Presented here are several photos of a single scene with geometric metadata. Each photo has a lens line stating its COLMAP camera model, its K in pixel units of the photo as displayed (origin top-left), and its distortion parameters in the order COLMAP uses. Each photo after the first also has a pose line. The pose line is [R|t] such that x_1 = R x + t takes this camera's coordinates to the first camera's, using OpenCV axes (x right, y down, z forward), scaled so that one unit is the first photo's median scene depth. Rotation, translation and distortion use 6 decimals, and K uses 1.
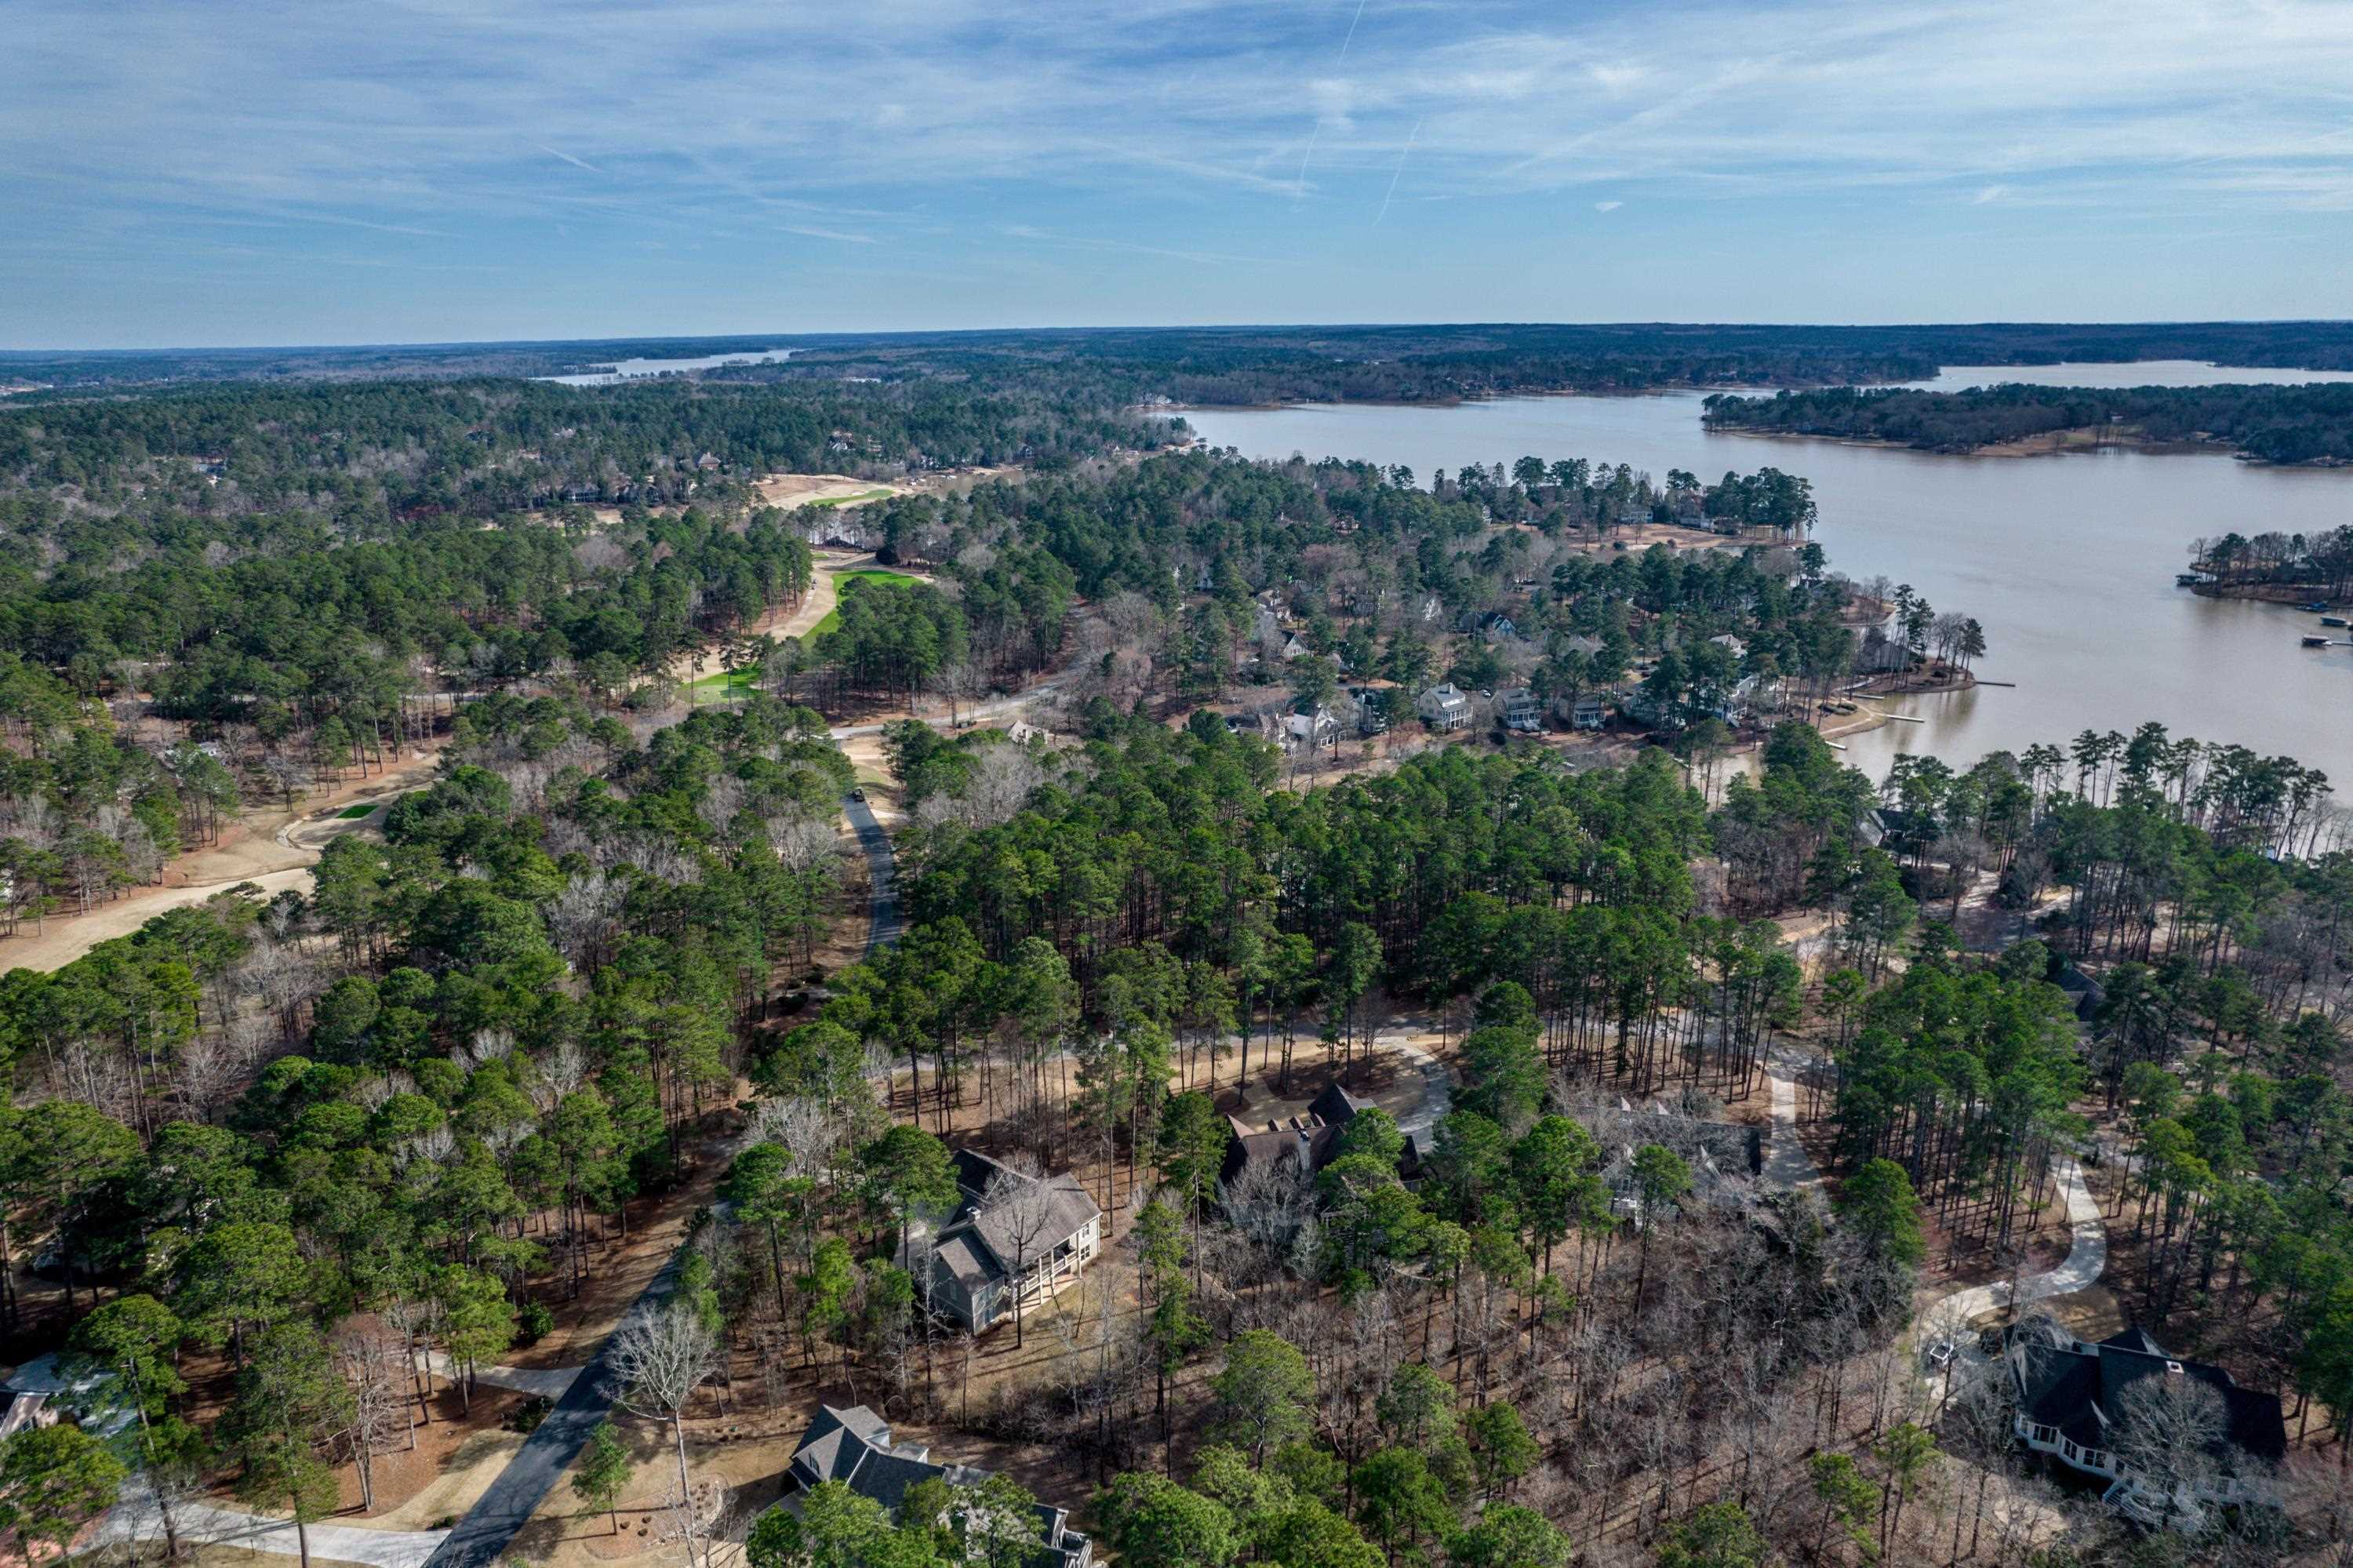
lens RADIAL K [[1498.7, 0, 1176.5], [0, 1498.7, 784.0], [0, 0, 1]] dist [-0.084044, 0.076746]
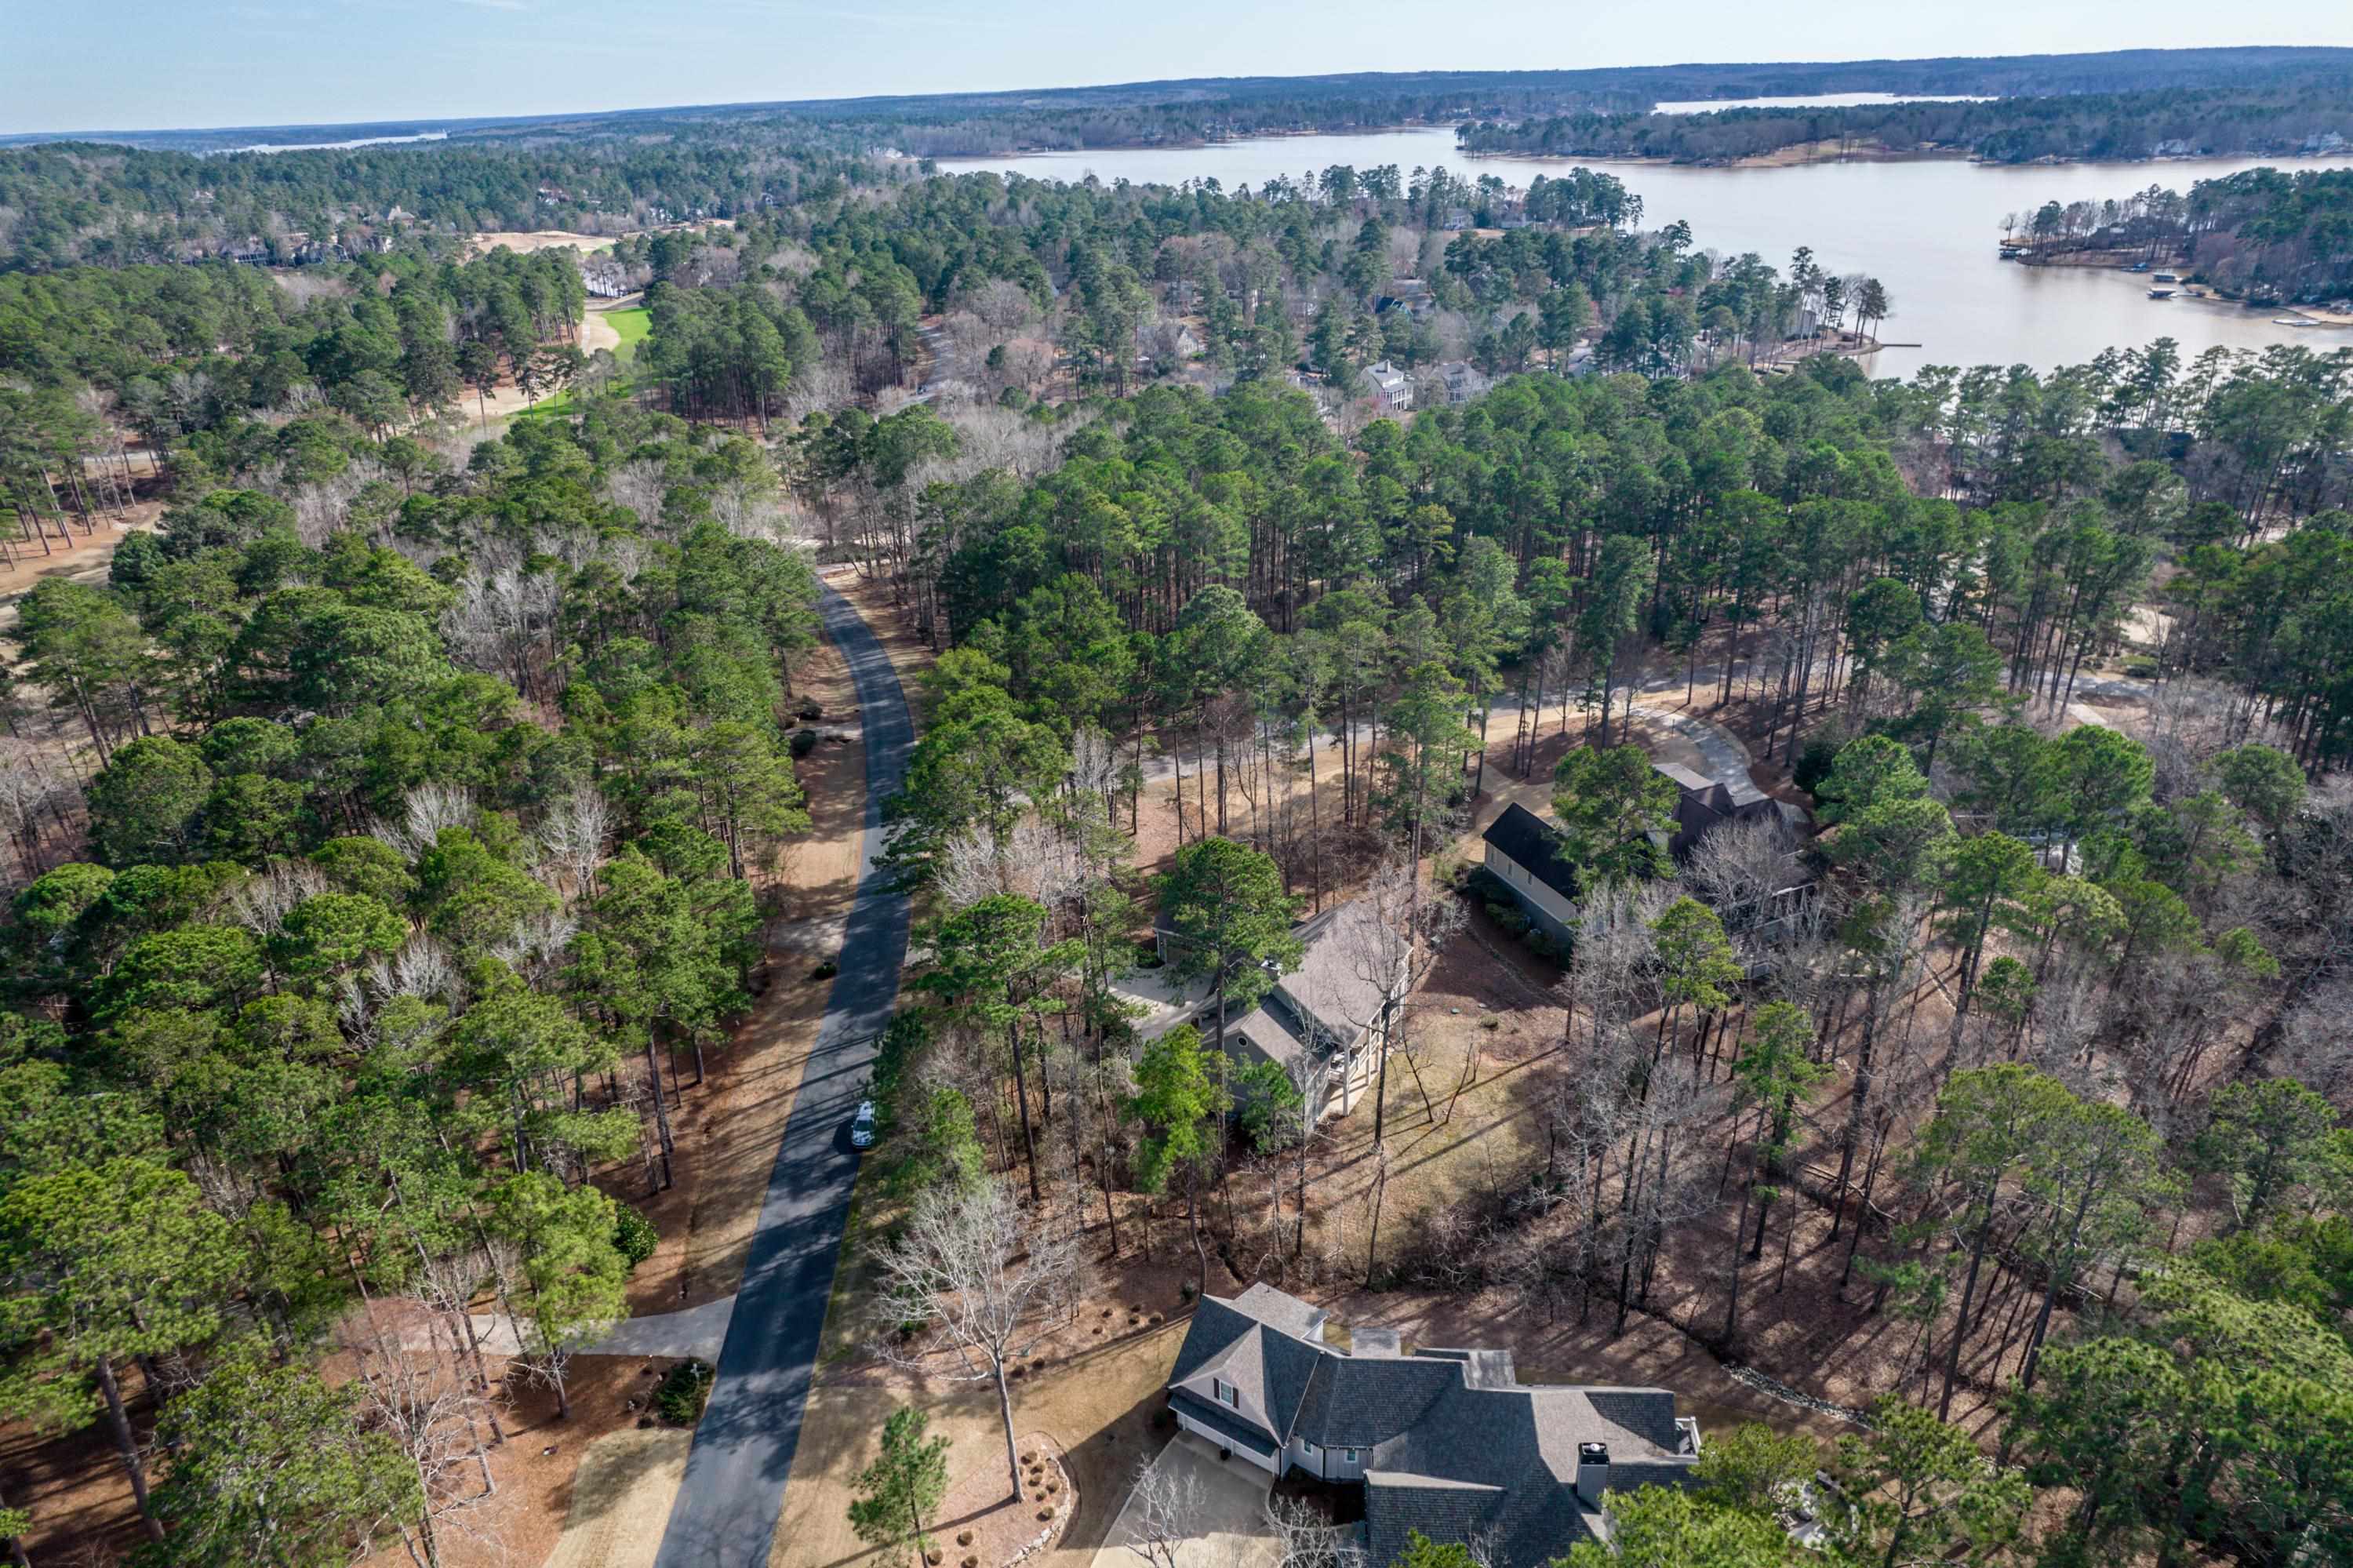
lens RADIAL K [[1417.0, 0, 1183.4], [0, 1417.0, 827.7], [0, 0, 1]] dist [-0.083030, 0.063556]
pose [[0.977565, -0.111396, 0.178765, -0.268103], [0.078606, 0.980330, 0.181037, 0.105016], [-0.195415, -0.162924, 0.967093, 0.389864]]
